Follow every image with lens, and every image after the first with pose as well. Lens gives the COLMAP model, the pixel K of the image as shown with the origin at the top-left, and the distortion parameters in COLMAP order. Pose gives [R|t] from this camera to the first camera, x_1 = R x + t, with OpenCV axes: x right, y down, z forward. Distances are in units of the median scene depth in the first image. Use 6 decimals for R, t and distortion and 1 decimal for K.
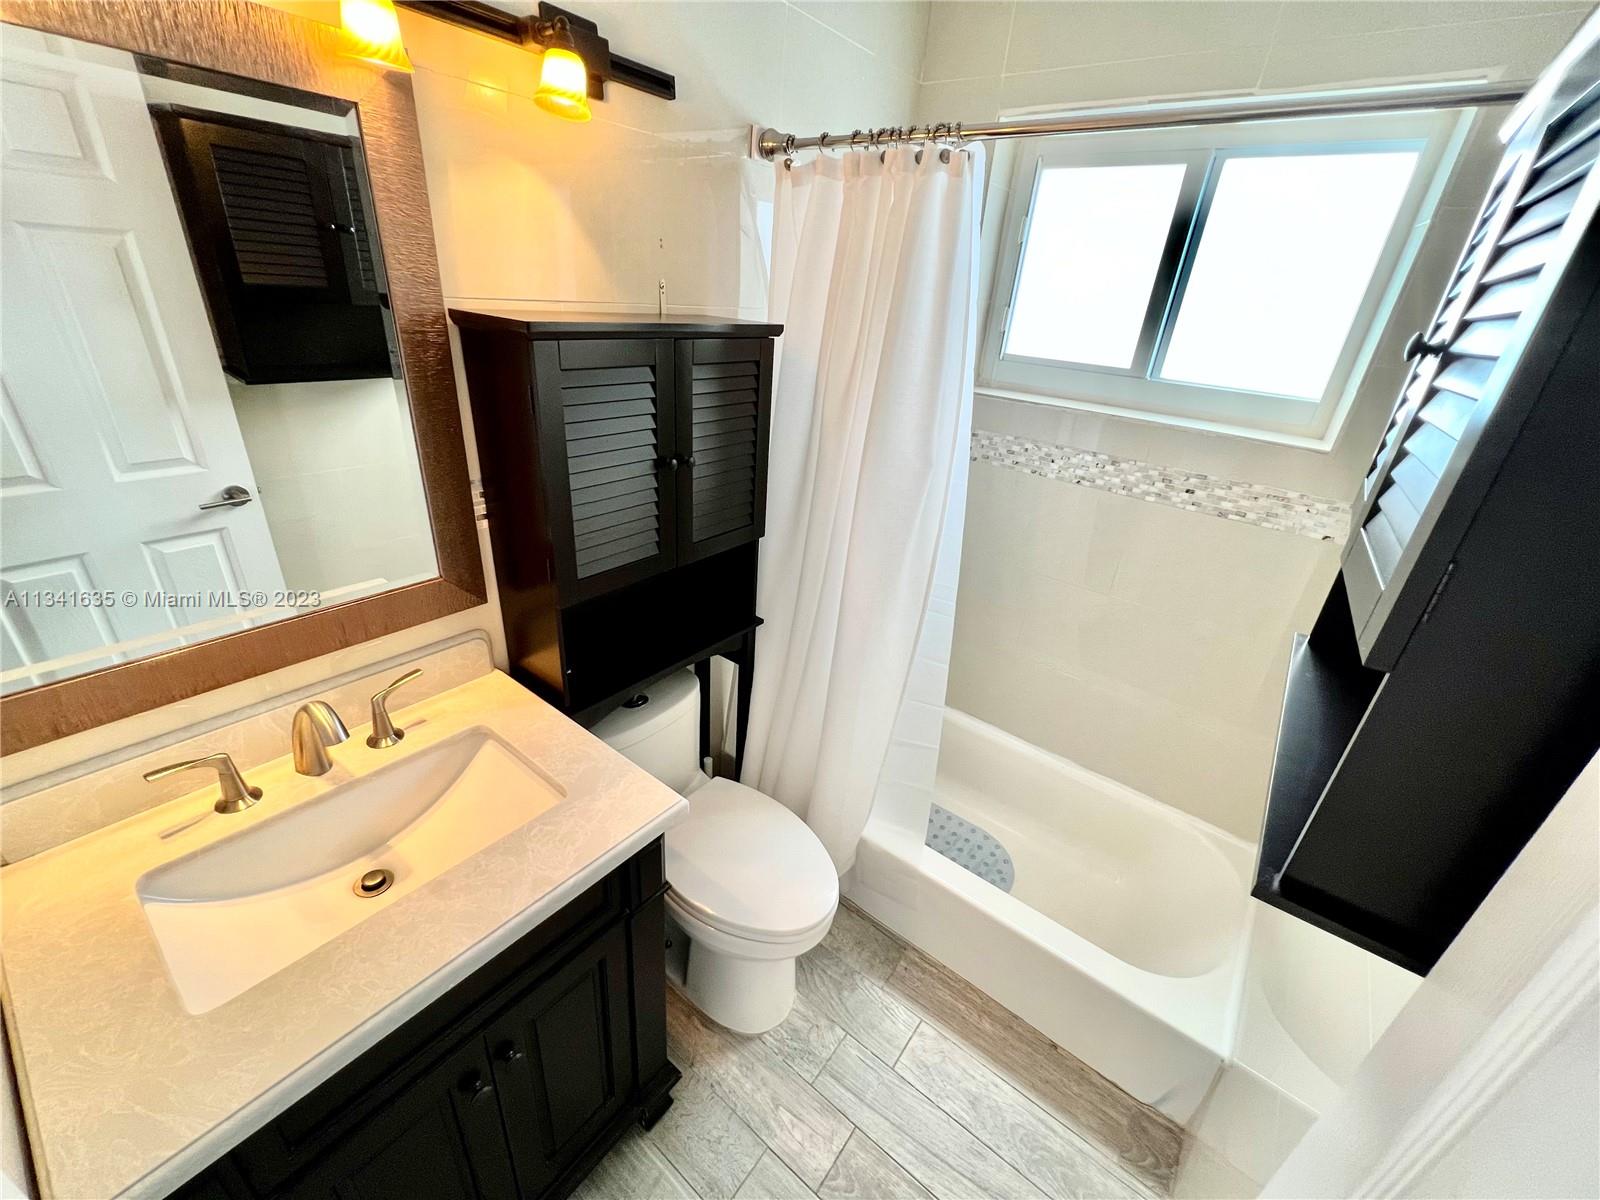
lens RADIAL K [[645.6, 0, 802.0], [0, 645.6, 600.7], [0, 0, 1]] dist [-0.008290, -0.000250]
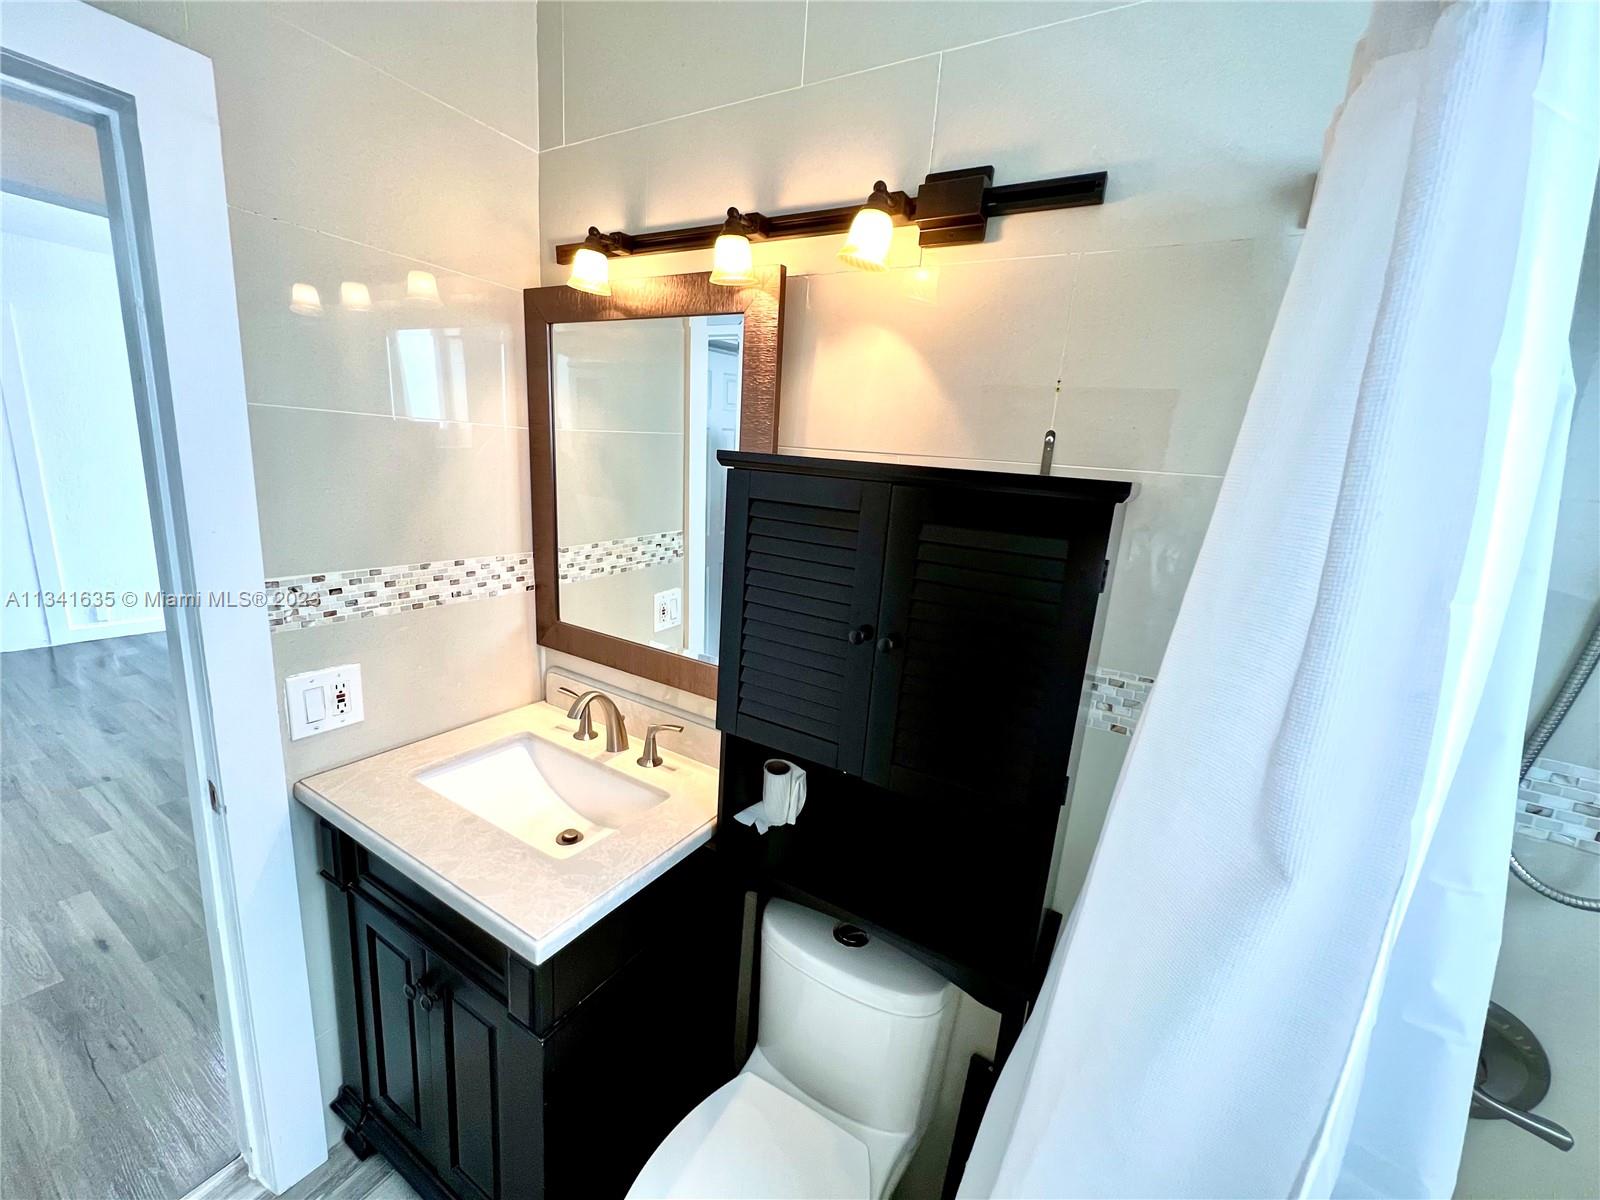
lens RADIAL K [[645.6, 0, 807.7], [0, 645.6, 593.6], [0, 0, 1]] dist [-0.008290, -0.000250]
pose [[0.126576, 0.144298, -0.981405, 0.627512], [-0.483977, 0.872597, 0.065879, -0.326460], [0.865878, 0.466639, 0.180287, 0.922534]]
